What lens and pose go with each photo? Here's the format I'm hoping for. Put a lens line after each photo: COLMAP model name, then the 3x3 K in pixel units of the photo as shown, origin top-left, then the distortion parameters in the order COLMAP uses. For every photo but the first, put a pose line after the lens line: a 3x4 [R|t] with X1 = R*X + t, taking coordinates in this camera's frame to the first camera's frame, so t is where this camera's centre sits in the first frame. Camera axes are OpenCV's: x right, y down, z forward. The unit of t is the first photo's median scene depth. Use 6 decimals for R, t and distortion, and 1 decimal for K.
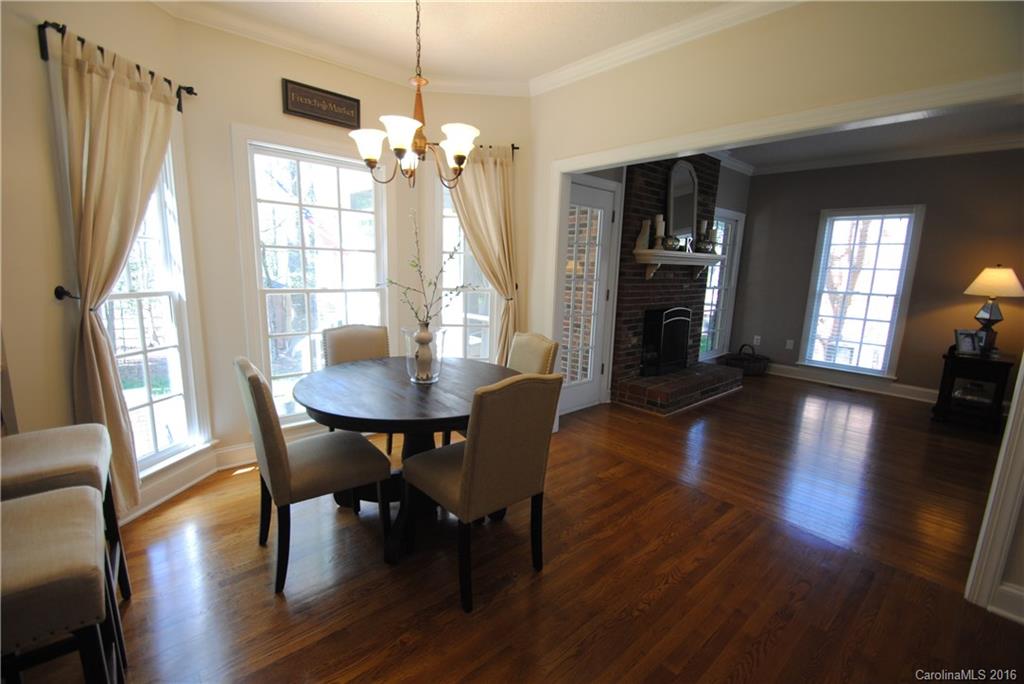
lens RADIAL K [[450.1, 0, 498.6], [0, 450.1, 349.6], [0, 0, 1]] dist [0.010423, -0.015436]
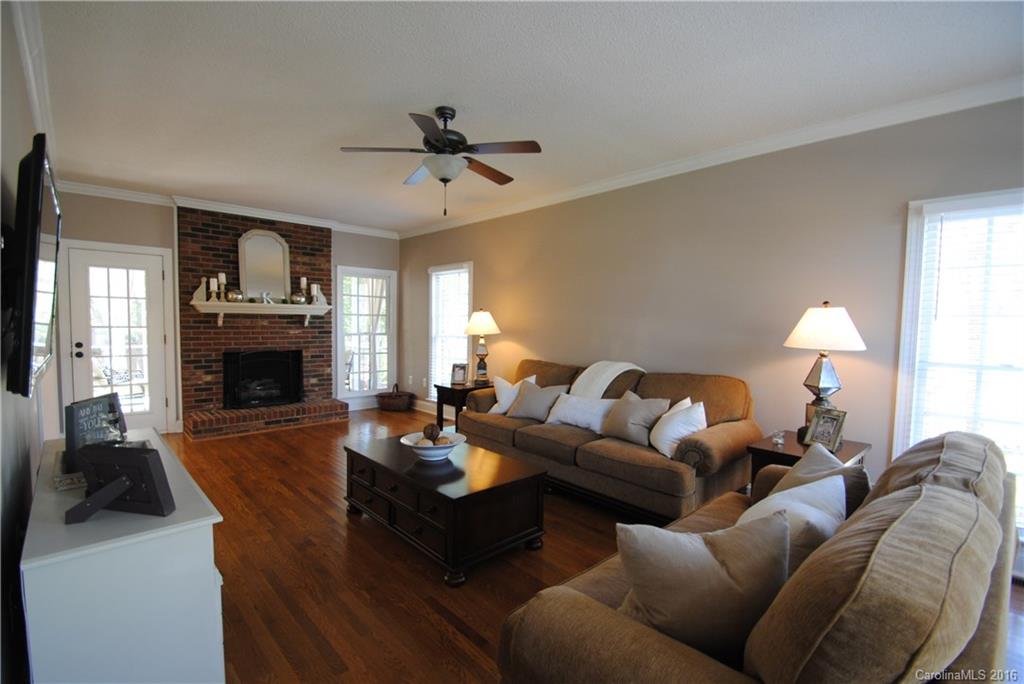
lens RADIAL K [[450.1, 0, 498.6], [0, 450.1, 349.6], [0, 0, 1]] dist [0.010423, -0.015436]
pose [[0.999556, -0.015158, 0.025668, 1.038196], [0.018235, 0.992084, -0.124246, 0.065898], [-0.023582, 0.124659, 0.991919, -0.184134]]
